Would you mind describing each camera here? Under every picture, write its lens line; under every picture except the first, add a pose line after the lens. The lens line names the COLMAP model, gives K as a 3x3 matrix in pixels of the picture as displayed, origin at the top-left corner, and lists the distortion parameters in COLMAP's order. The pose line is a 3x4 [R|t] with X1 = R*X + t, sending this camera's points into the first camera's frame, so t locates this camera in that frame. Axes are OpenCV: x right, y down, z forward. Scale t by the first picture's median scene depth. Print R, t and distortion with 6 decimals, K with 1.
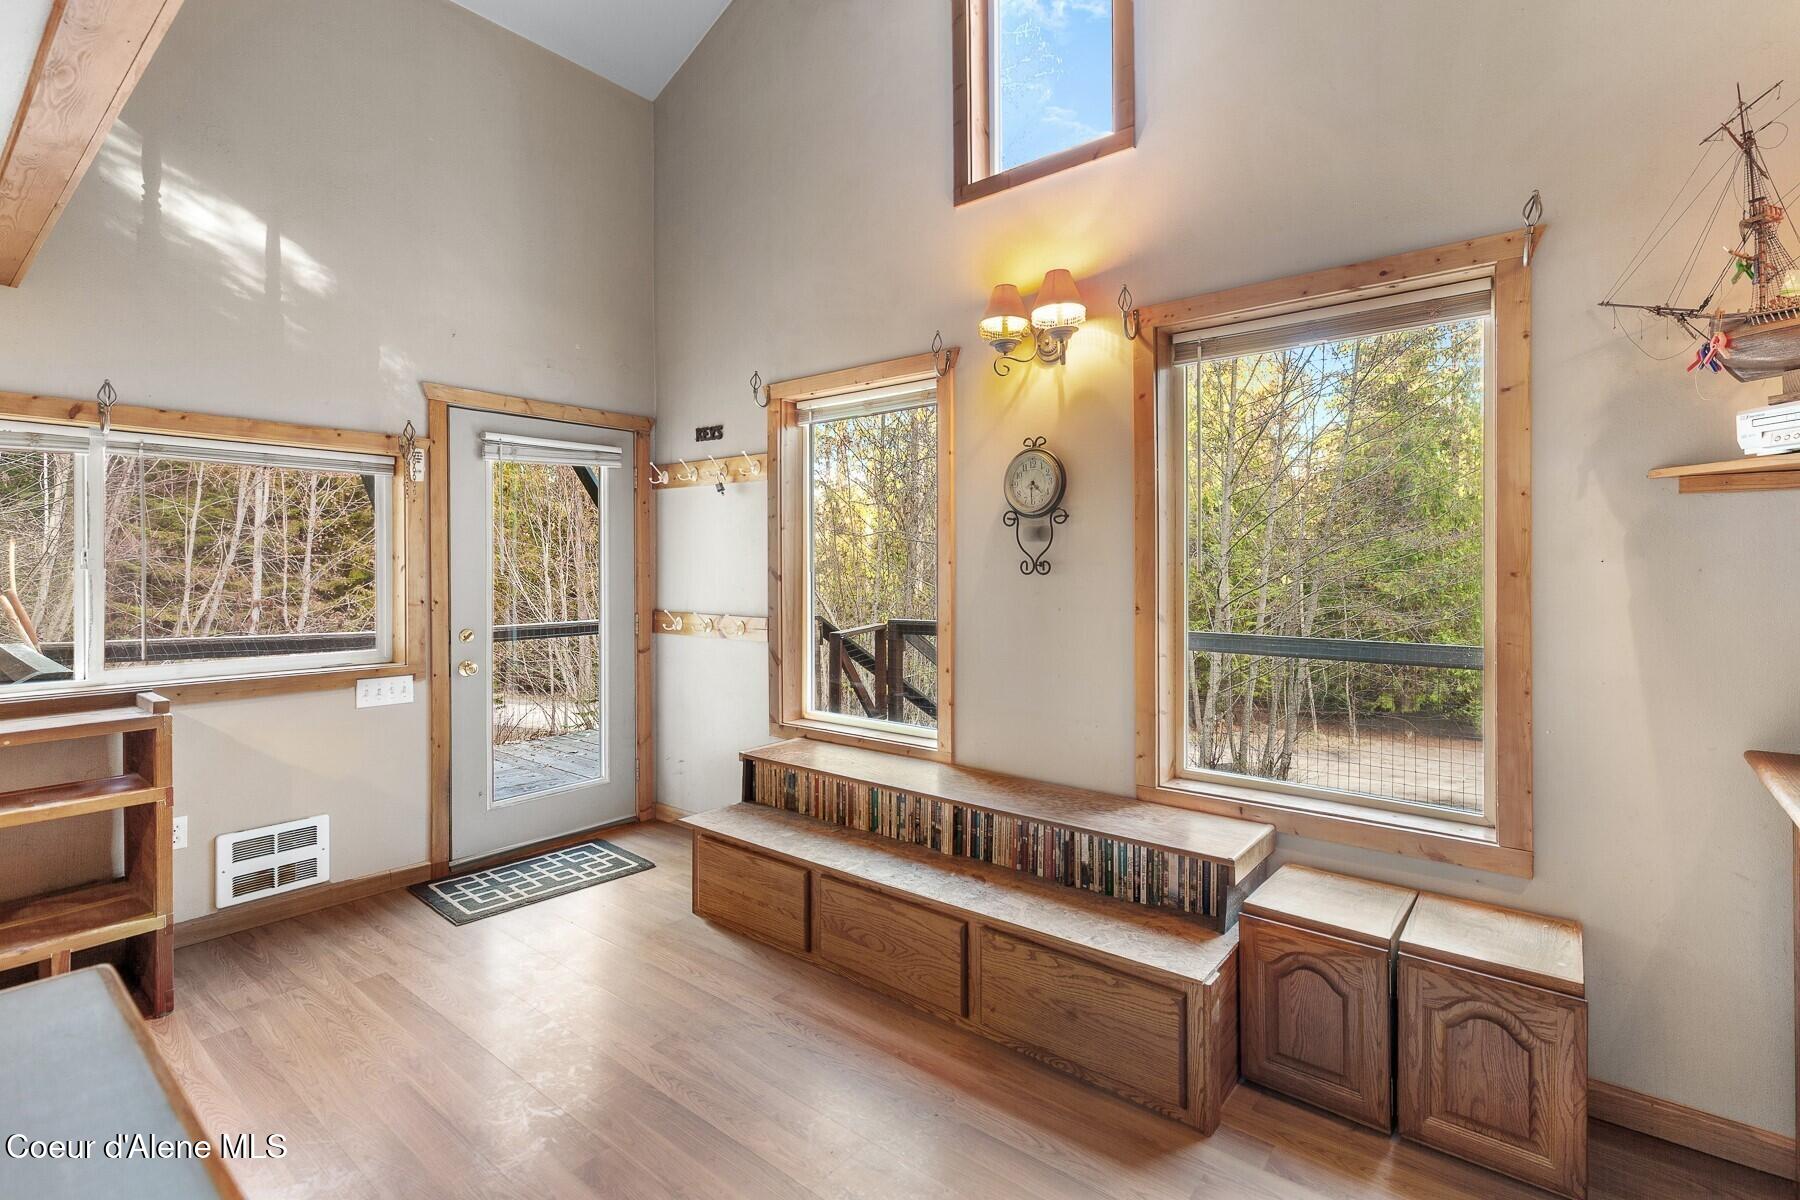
lens RADIAL K [[827.4, 0, 874.6], [0, 827.4, 560.6], [0, 0, 1]] dist [0.005100, -0.000380]
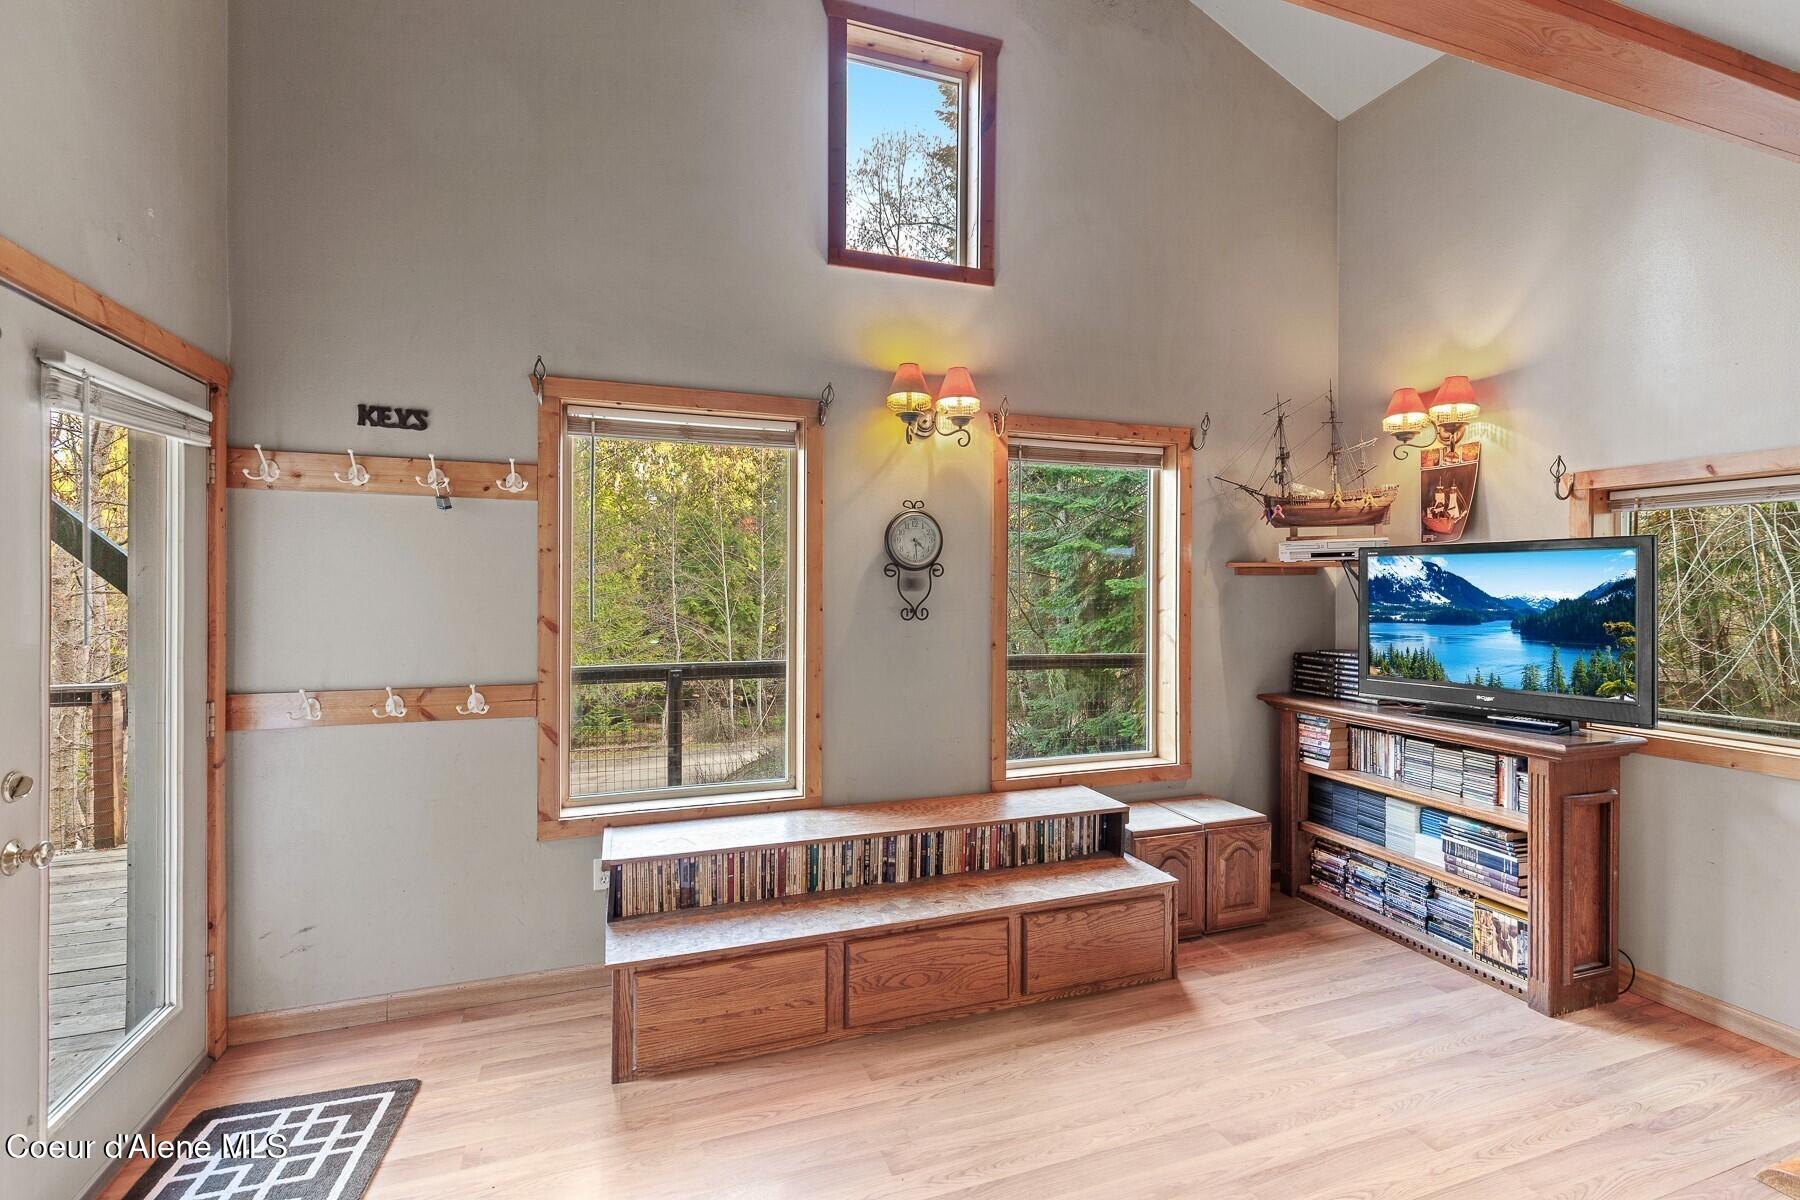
lens RADIAL K [[827.4, 0, 898.4], [0, 827.4, 591.0], [0, 0, 1]] dist [0.005100, -0.000380]
pose [[0.505813, -0.000310, 0.862643, -0.830796], [-0.008292, 0.999952, 0.005222, -0.030288], [-0.862603, -0.009794, 0.505787, 0.453645]]
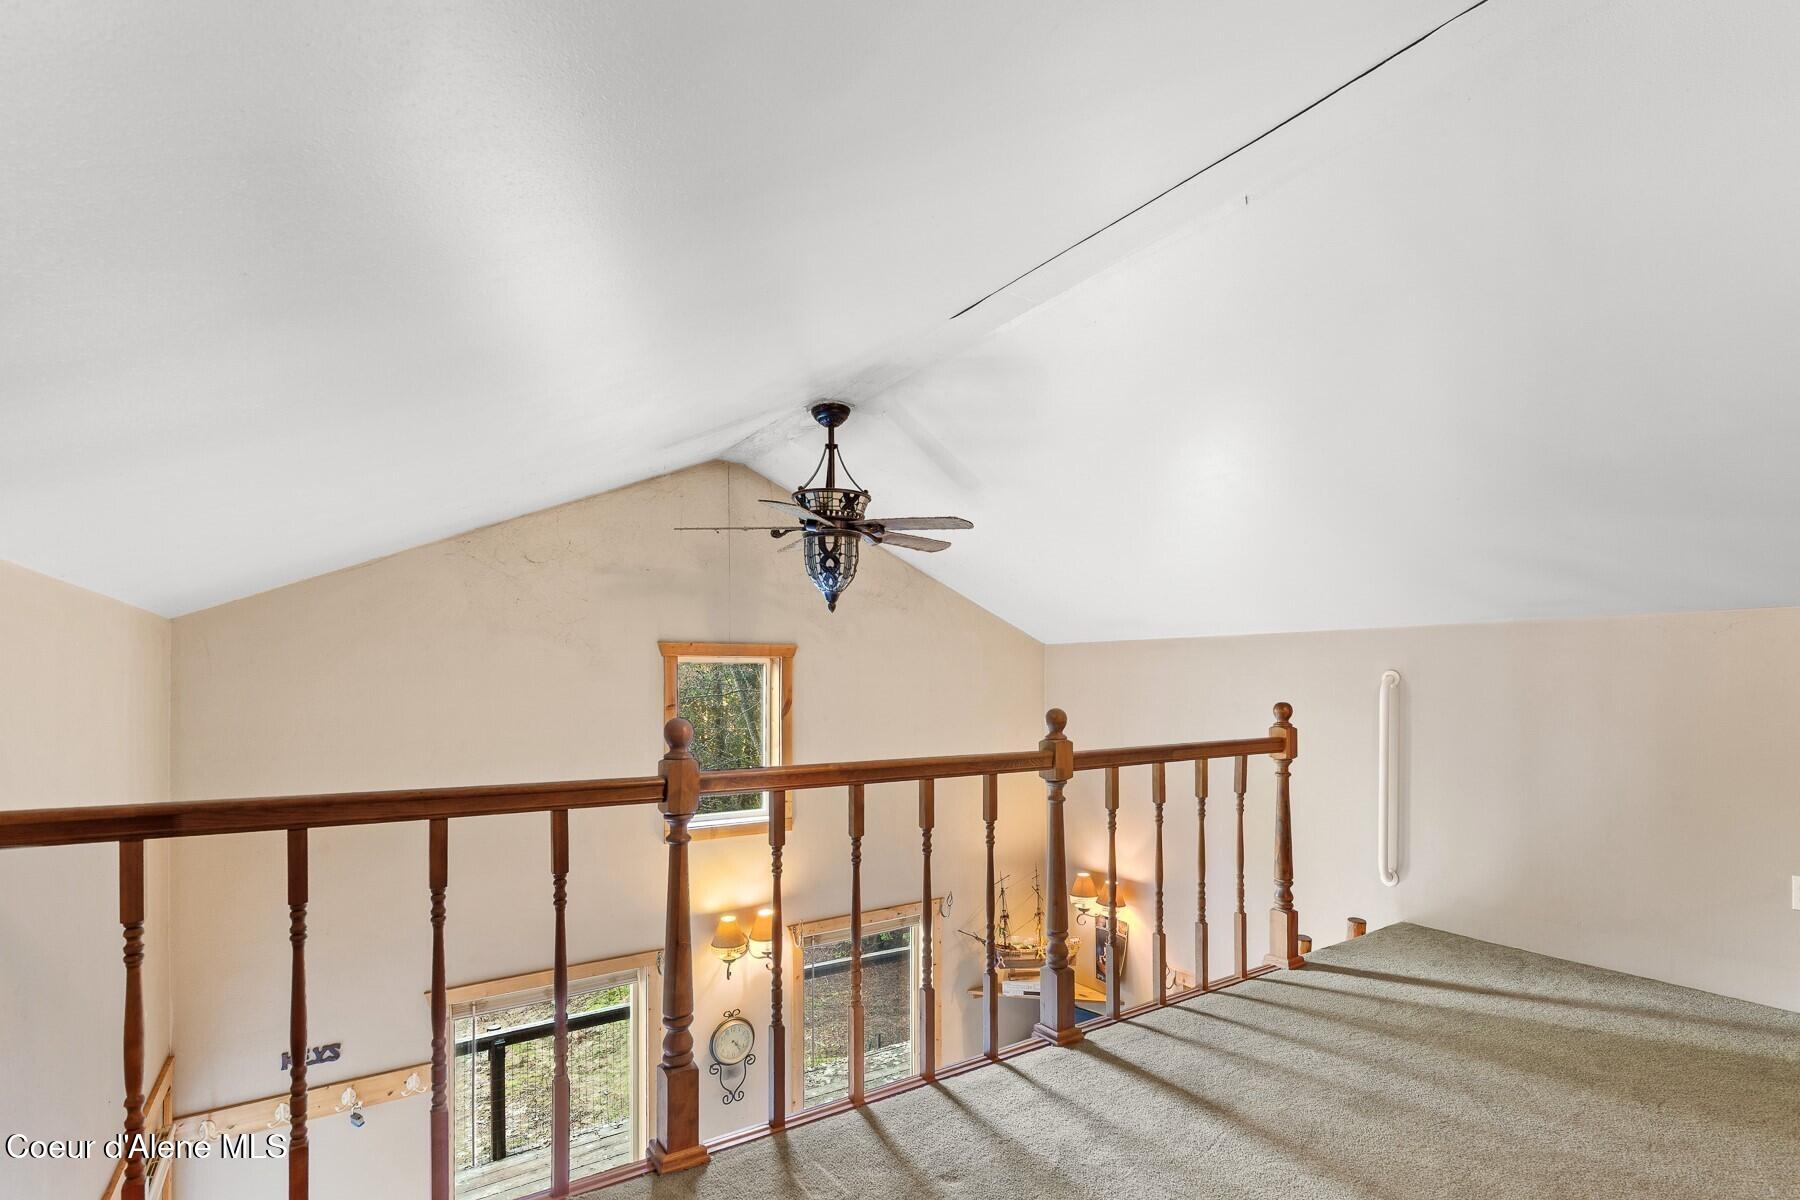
lens RADIAL K [[827.4, 0, 891.6], [0, 827.4, 668.7], [0, 0, 1]] dist [0.005100, -0.000380]
pose [[0.308121, 0.003311, 0.951342, -1.193554], [-0.001619, 0.999994, -0.002956, -0.793093], [-0.951346, -0.000630, 0.308124, 0.268927]]
